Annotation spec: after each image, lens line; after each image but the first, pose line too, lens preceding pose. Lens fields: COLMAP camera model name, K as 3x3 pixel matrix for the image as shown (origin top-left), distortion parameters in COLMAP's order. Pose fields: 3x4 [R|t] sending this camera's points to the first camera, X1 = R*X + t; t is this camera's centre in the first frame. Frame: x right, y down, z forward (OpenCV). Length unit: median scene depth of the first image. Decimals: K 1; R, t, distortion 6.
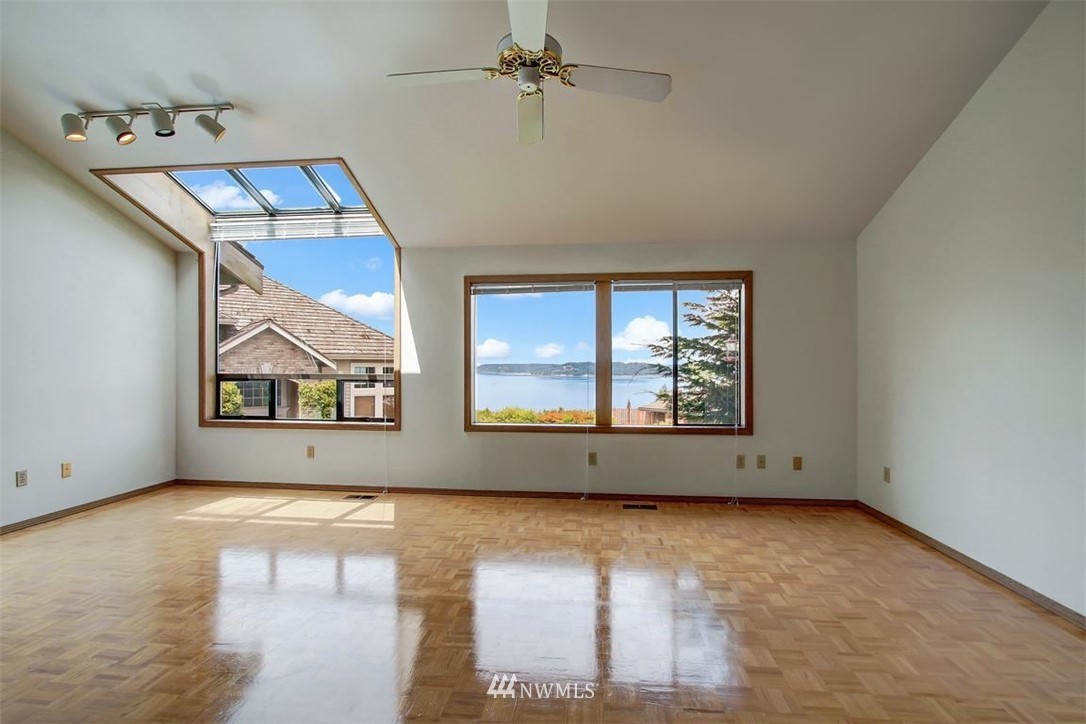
lens RADIAL K [[516.6, 0, 540.8], [0, 516.6, 358.2], [0, 0, 1]] dist [-0.022151, 0.000057]
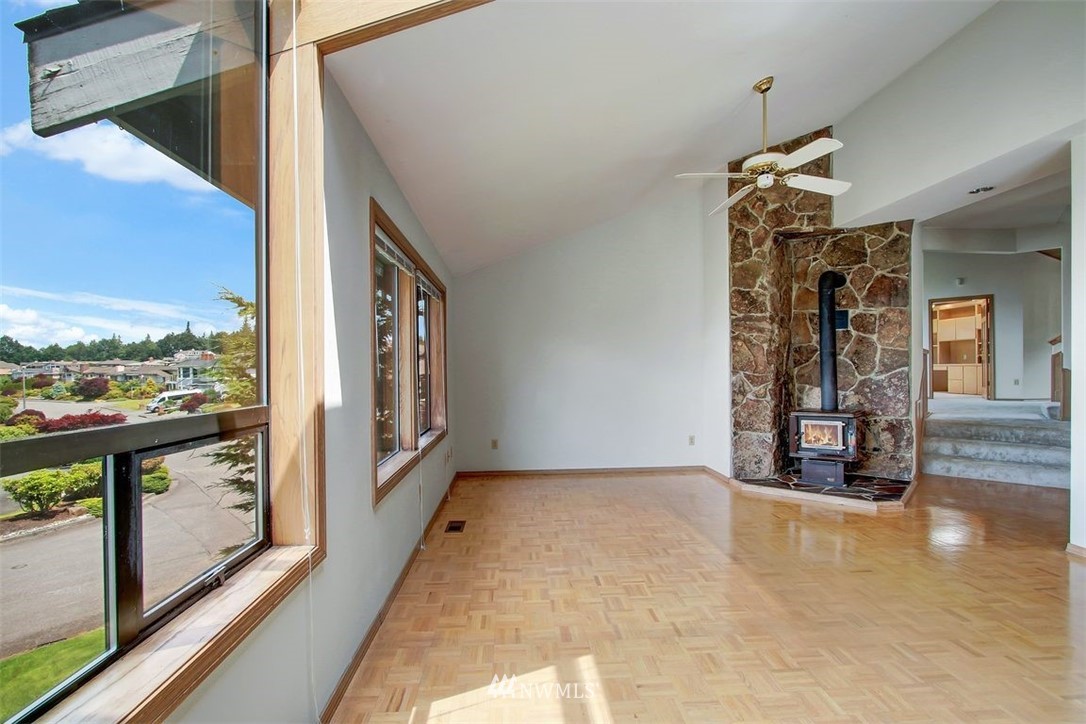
lens RADIAL K [[516.6, 0, 540.8], [0, 516.6, 358.2], [0, 0, 1]] dist [-0.022151, 0.000057]
pose [[-0.173861, 0.016305, 0.984635, -0.822366], [-0.000810, 0.999860, -0.016700, 0.007648], [-0.984770, -0.003701, -0.173824, 1.130124]]
